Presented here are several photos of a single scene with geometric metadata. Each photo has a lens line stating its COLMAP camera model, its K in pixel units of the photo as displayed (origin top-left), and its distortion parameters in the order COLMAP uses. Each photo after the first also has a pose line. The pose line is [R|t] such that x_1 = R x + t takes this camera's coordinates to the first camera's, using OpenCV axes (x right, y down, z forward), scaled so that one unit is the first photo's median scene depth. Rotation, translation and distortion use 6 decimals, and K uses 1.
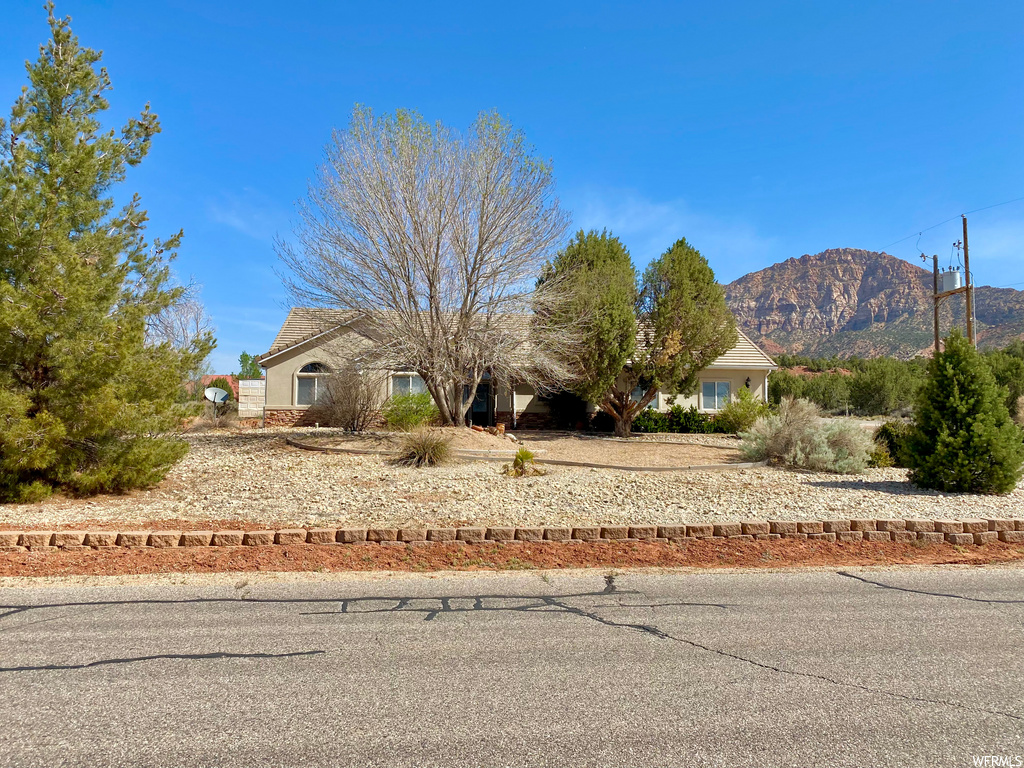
lens RADIAL K [[788.5, 0, 512.0], [0, 788.5, 384.0], [0, 0, 1]] dist [0.009231, 0.000988]
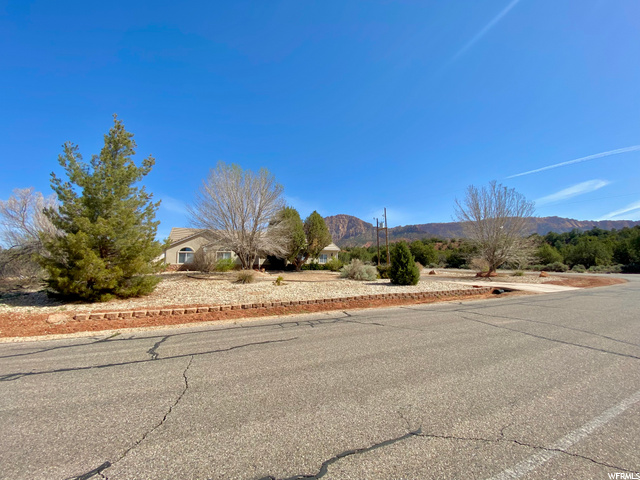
lens RADIAL K [[258.1, 0, 318.0], [0, 258.1, 240.5], [0, 0, 1]] dist [0.024378, -0.022554]
pose [[0.954064, 0.014721, 0.299240, -0.145682], [0.002144, 0.998431, -0.055952, -0.000775], [-0.299594, 0.054024, 0.952536, -0.019267]]
